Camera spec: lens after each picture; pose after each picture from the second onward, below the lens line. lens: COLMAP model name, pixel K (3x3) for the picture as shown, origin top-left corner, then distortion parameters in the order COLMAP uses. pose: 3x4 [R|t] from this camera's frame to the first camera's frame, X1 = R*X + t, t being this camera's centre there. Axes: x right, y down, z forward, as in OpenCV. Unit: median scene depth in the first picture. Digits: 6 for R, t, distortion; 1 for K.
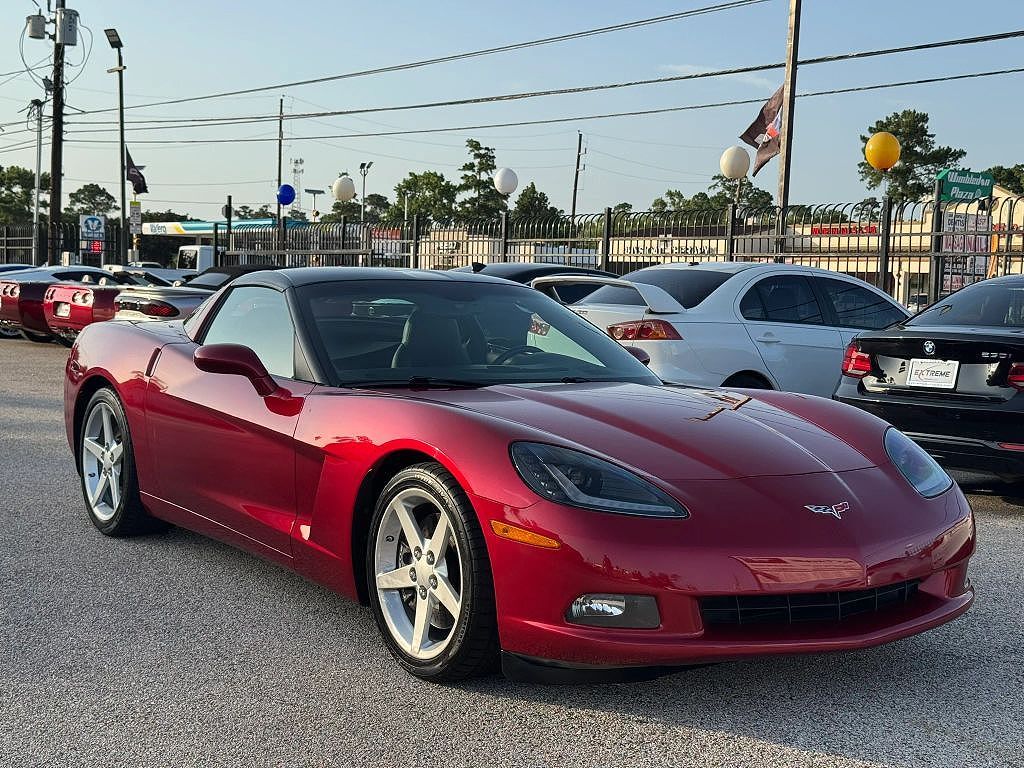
lens RADIAL K [[1436.7, 0, 461.1], [0, 1436.7, 381.4], [0, 0, 1]] dist [0.121018, -0.131980]
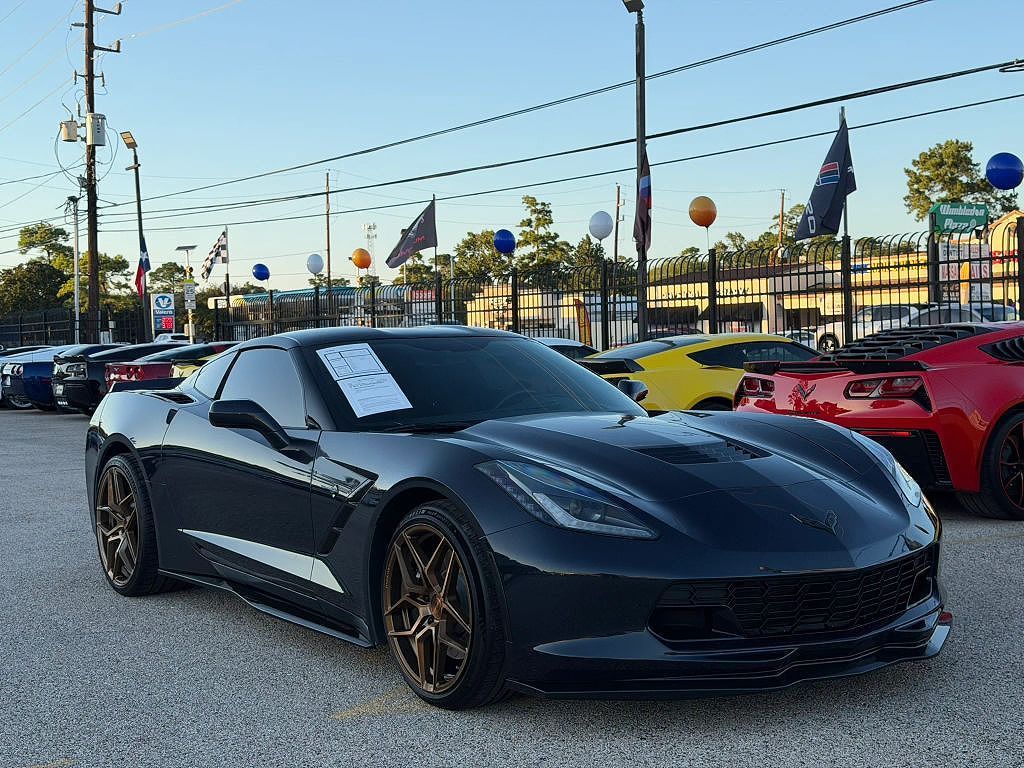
lens RADIAL K [[1530.6, 0, 495.6], [0, 1530.6, 386.3], [0, 0, 1]] dist [0.155275, -0.282805]
pose [[0.995132, -0.055312, -0.081563, 0.071880], [0.052315, 0.997890, -0.038445, 0.007801], [0.083518, 0.033990, 0.995926, -0.086854]]
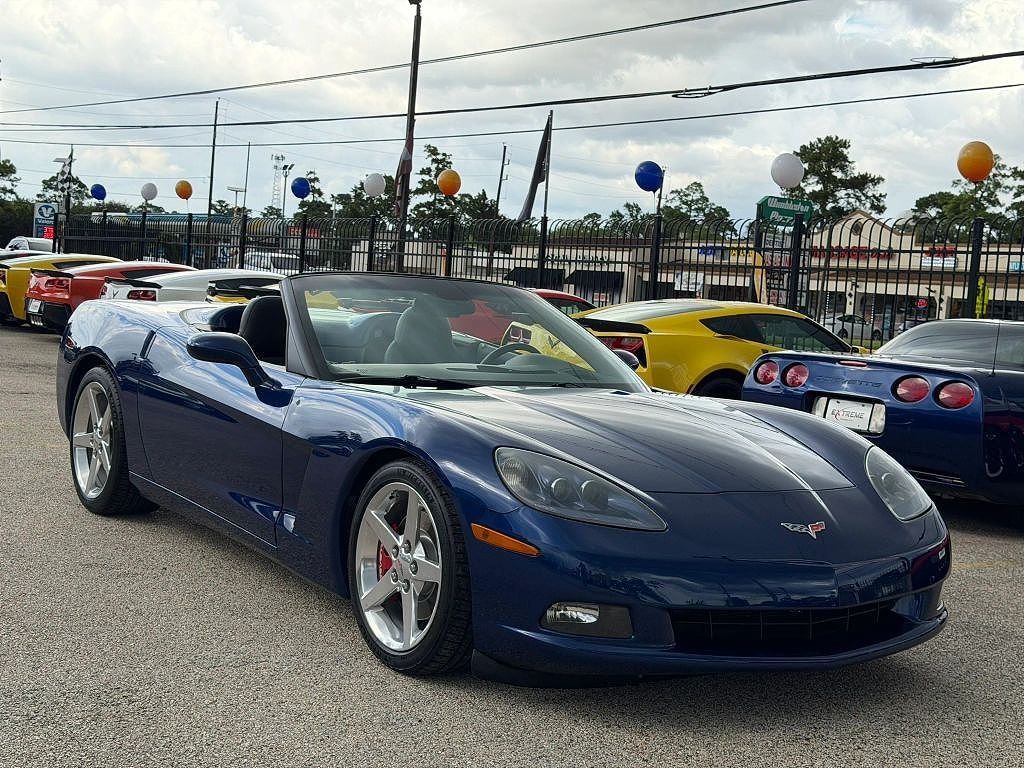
lens RADIAL K [[1646.7, 0, 579.6], [0, 1646.7, 412.6], [0, 0, 1]] dist [0.137042, -0.165171]
pose [[0.999036, 0.041896, -0.013108, 0.150162], [-0.041878, 0.999121, 0.001629, 0.018268], [0.013165, -0.001078, 0.999913, -0.196299]]
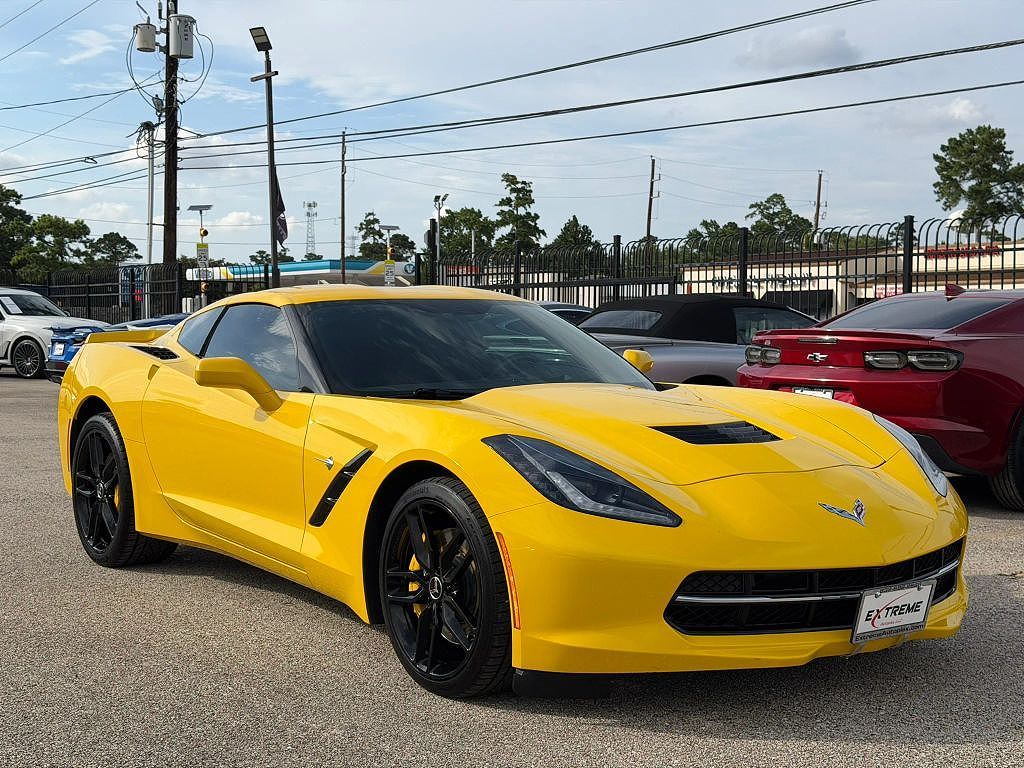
lens RADIAL K [[1283.7, 0, 367.9], [0, 1283.7, 382.8], [0, 0, 1]] dist [0.102473, -0.035456]
pose [[0.999533, -0.029752, 0.007023, -0.105887], [0.029899, 0.999311, -0.021985, -0.011718], [-0.006364, 0.022185, 0.999734, 0.147527]]
